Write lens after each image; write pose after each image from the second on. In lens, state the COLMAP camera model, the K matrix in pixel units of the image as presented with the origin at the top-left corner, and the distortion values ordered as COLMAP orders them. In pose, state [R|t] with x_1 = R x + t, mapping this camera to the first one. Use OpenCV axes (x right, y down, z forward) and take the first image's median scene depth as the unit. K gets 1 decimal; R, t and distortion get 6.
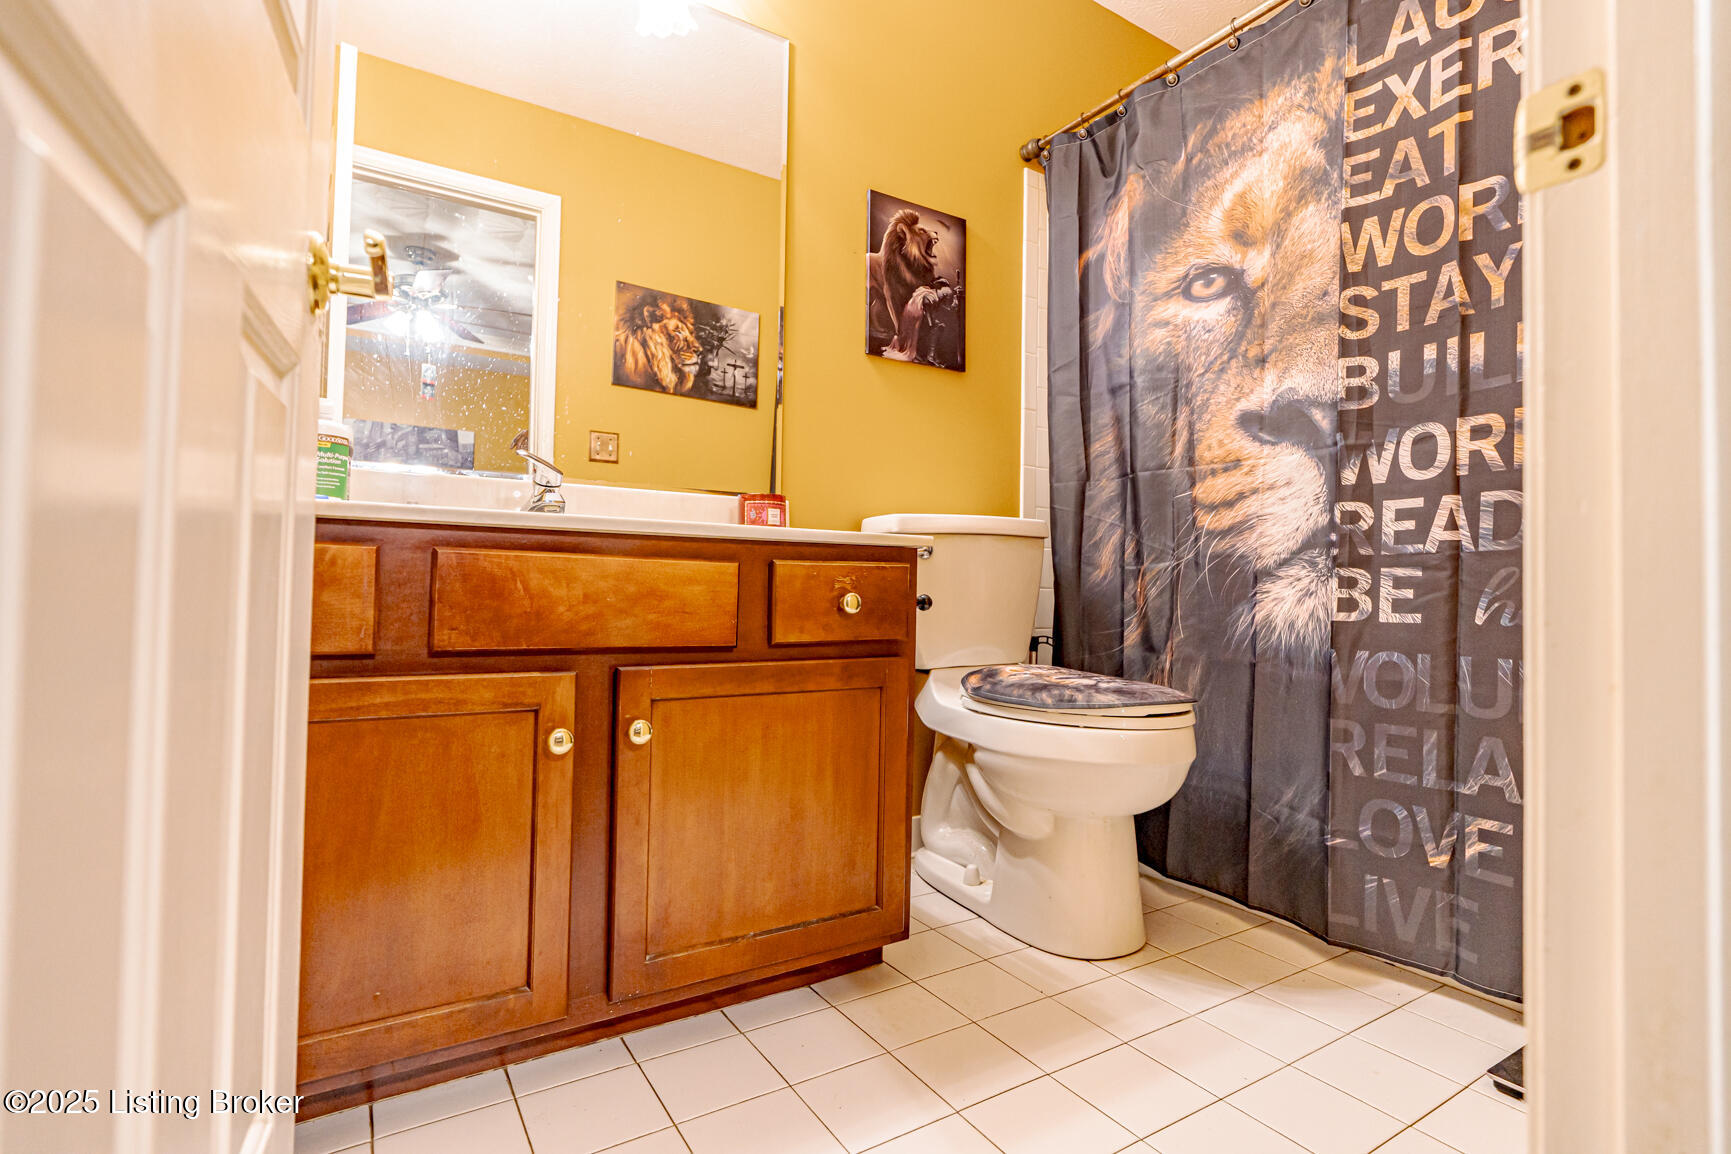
lens RADIAL K [[870.3, 0, 869.9], [0, 870.3, 574.7], [0, 0, 1]] dist [-0.002213, 0.001651]
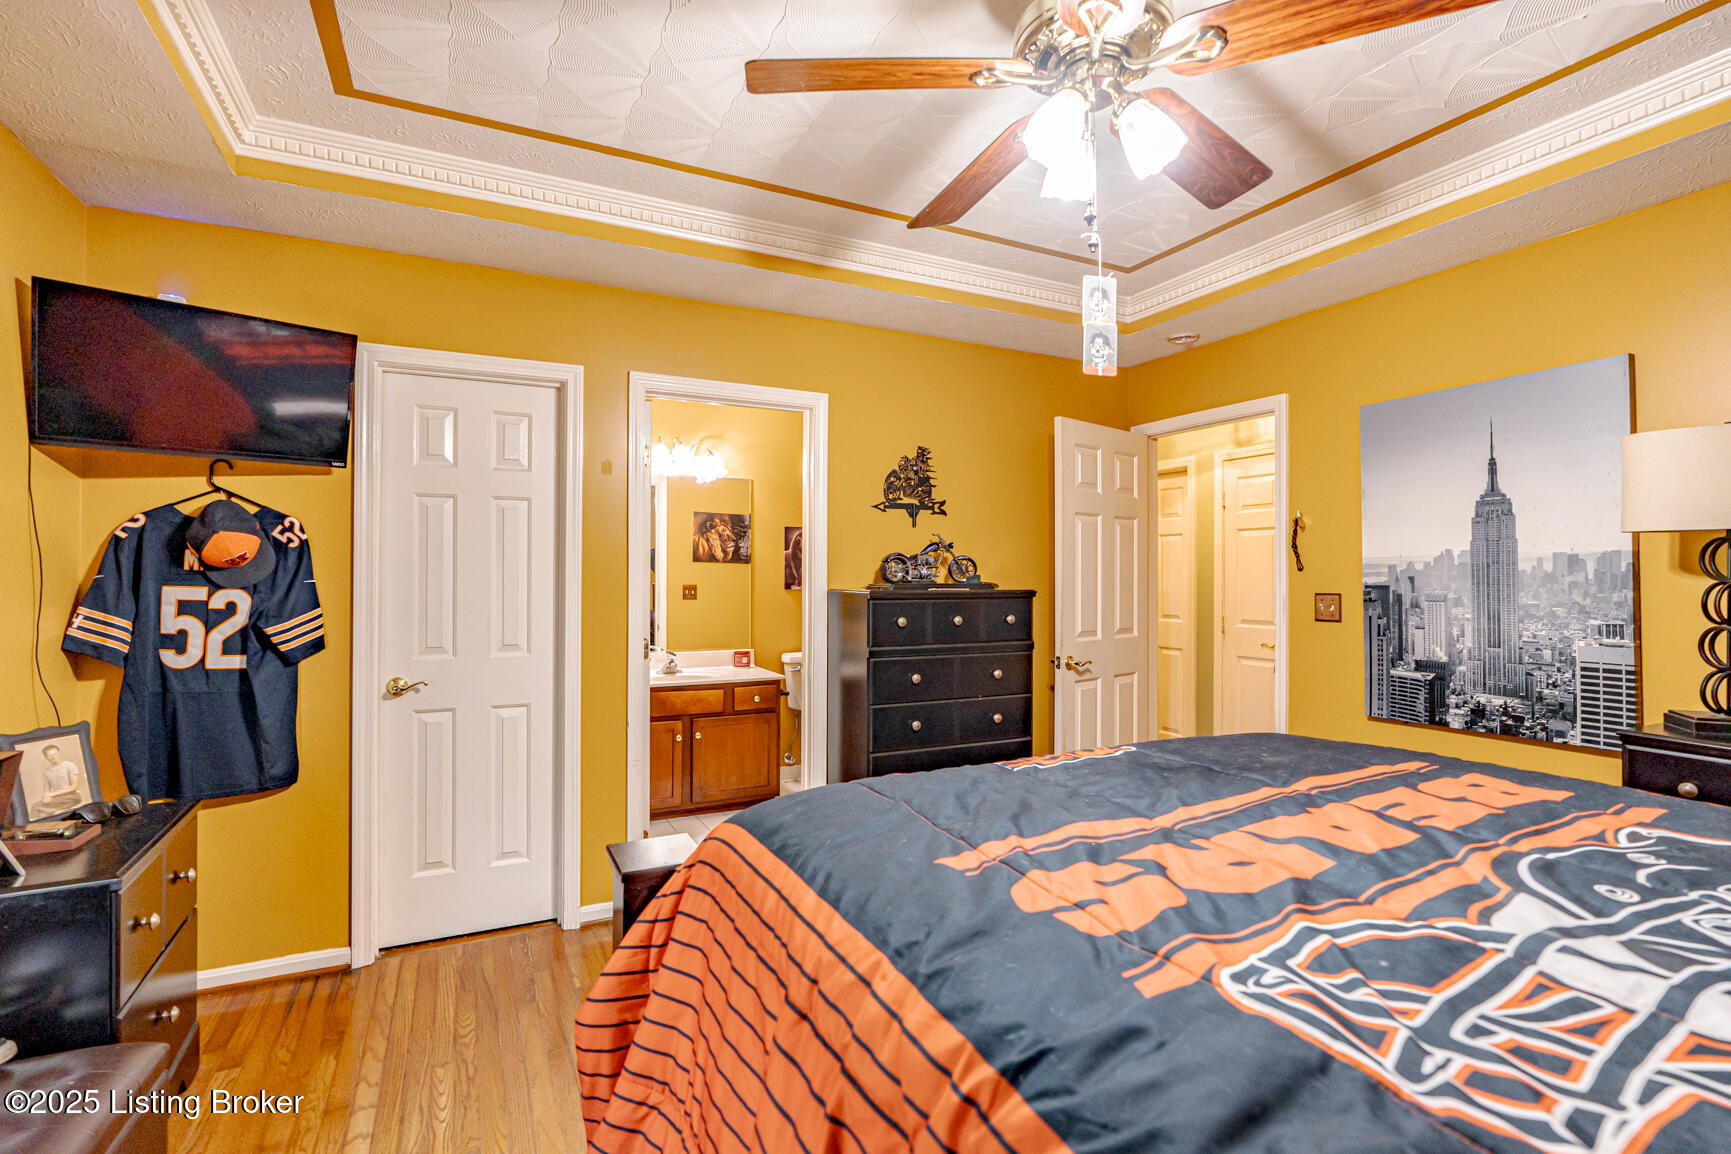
lens RADIAL K [[786.6, 0, 863.7], [0, 786.6, 582.9], [0, 0, 1]] dist [-0.003694, 0.004681]
pose [[0.996124, -0.017099, -0.086277, 0.275679], [0.018648, 0.999679, 0.017174, -0.191904], [0.085955, -0.018716, 0.996123, -0.850245]]
